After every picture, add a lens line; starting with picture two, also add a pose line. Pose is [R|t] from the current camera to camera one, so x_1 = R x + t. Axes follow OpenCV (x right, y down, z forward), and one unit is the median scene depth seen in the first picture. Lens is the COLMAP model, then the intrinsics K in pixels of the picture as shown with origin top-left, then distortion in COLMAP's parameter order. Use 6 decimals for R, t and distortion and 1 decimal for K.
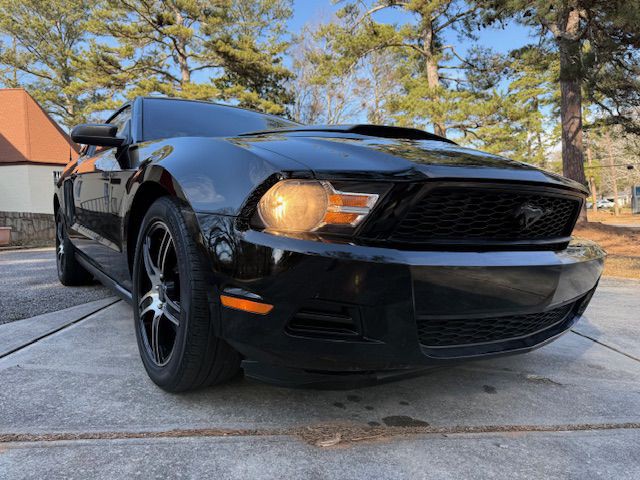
lens RADIAL K [[477.9, 0, 318.3], [0, 477.9, 215.8], [0, 0, 1]] dist [-0.001779, -0.001497]
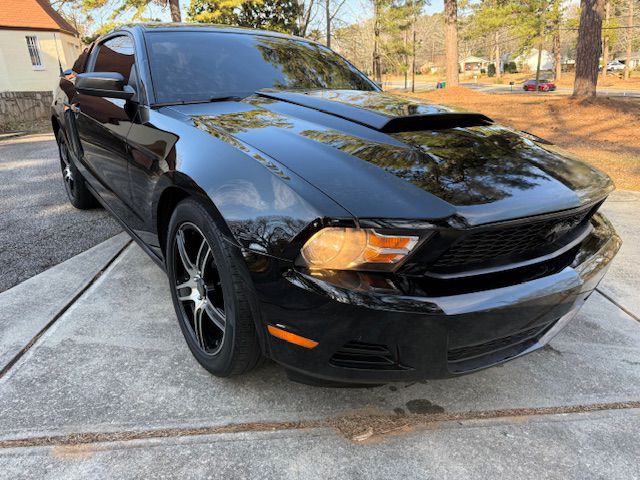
lens RADIAL K [[485.7, 0, 317.7], [0, 485.7, 216.7], [0, 0, 1]] dist [0.003190, -0.006295]
pose [[0.999897, -0.000622, 0.014373, -0.098550], [-0.003528, 0.957958, 0.286886, -0.356963], [-0.013947, -0.286907, 0.957857, 0.009147]]
